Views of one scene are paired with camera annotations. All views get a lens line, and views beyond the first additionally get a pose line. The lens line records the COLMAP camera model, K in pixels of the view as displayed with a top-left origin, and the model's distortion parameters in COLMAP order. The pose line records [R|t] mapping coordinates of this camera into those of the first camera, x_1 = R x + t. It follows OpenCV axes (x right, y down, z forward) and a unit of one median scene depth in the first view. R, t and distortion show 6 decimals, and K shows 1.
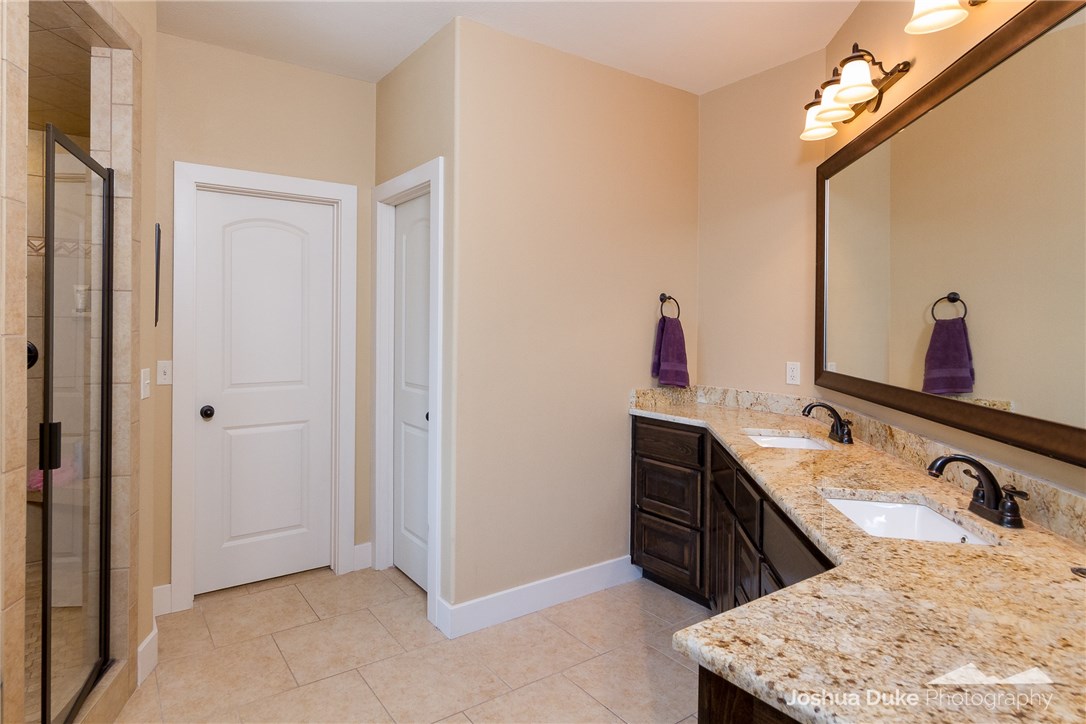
lens RADIAL K [[651.6, 0, 540.5], [0, 651.6, 327.9], [0, 0, 1]] dist [0.037763, 0.000354]
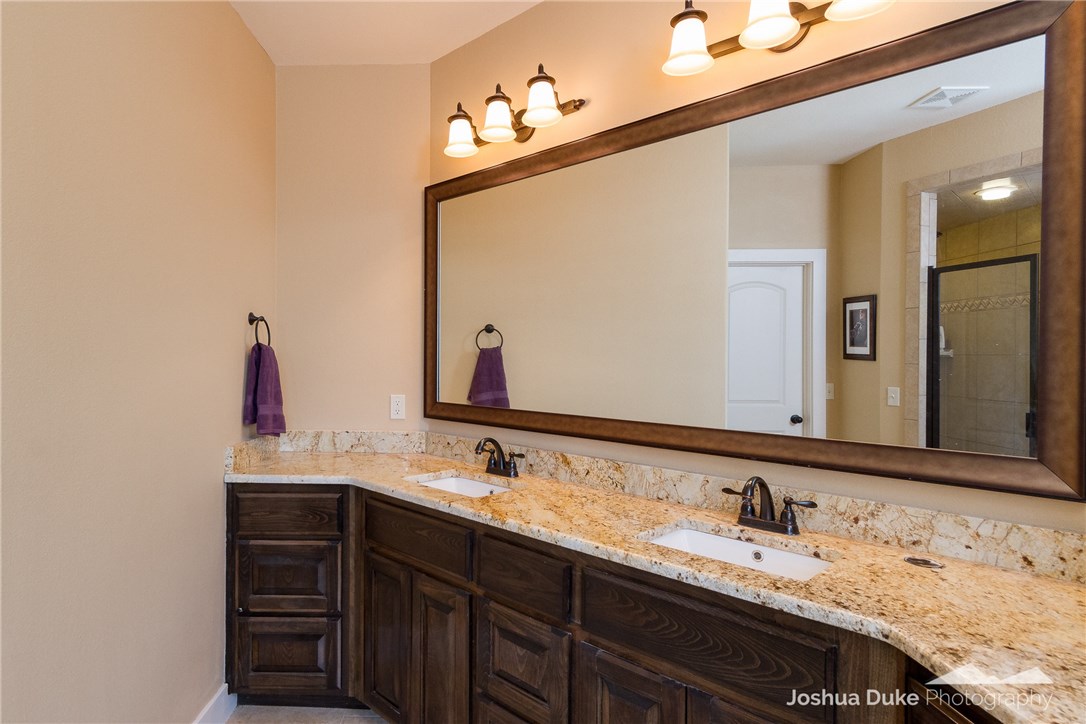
lens RADIAL K [[610.0, 0, 479.4], [0, 610.0, 356.5], [0, 0, 1]] dist [0.012419, 0.001031]
pose [[0.614266, -0.008228, 0.789057, -0.217336], [0.006085, 0.999965, 0.005690, -0.005415], [-0.789076, 0.001306, 0.614294, 0.388266]]
